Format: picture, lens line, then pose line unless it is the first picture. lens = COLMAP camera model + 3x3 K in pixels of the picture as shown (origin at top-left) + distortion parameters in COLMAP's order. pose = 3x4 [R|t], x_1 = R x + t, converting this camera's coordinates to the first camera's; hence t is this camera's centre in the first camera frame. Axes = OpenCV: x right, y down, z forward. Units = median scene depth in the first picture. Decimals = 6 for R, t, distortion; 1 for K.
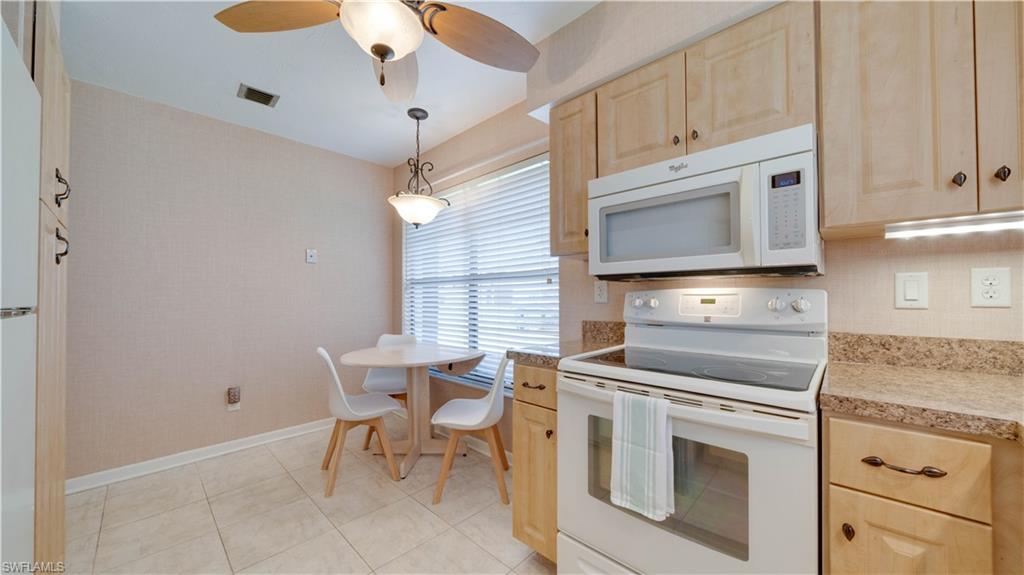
lens RADIAL K [[360.3, 0, 507.5], [0, 360.3, 291.3], [0, 0, 1]] dist [-0.001101, -0.000002]
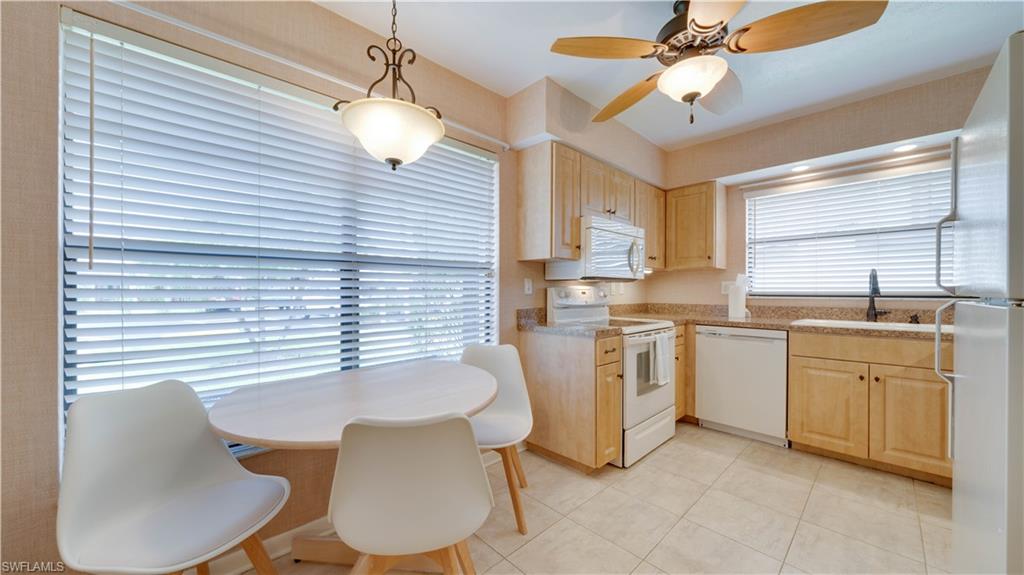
lens RADIAL K [[360.3, 0, 507.5], [0, 360.3, 291.3], [0, 0, 1]] dist [-0.001101, -0.000002]
pose [[0.042202, 0.004678, 0.999098, -1.458772], [-0.018010, 0.999830, -0.003921, 0.035453], [-0.998947, -0.017828, 0.042279, 1.405020]]
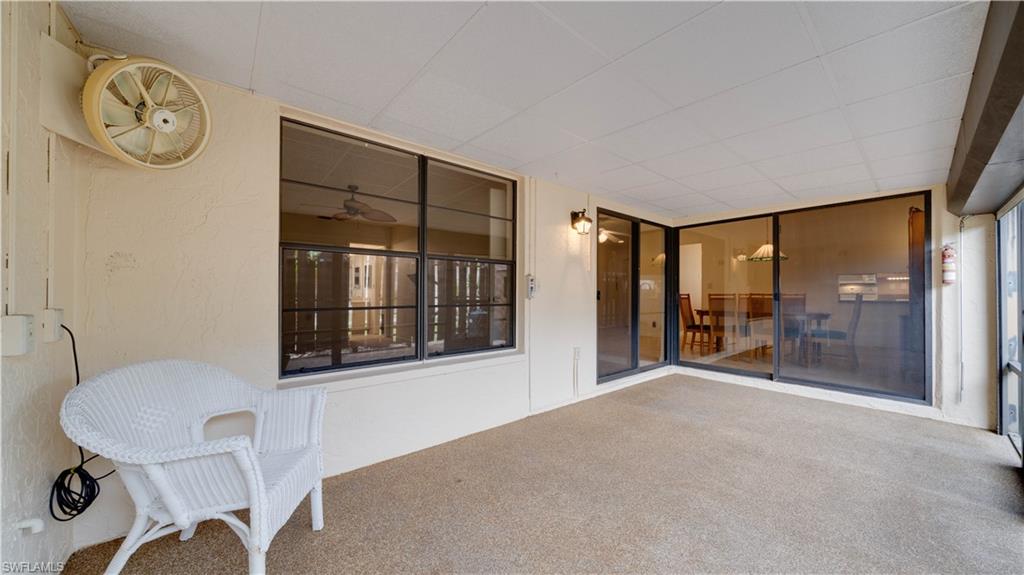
lens RADIAL K [[360.3, 0, 507.5], [0, 360.3, 291.3], [0, 0, 1]] dist [-0.001101, -0.000002]
pose [[0.993478, 0.007999, -0.113742, -3.882054], [-0.007064, 0.999938, 0.008618, 0.049969], [0.113804, -0.007758, 0.993473, -4.825583]]
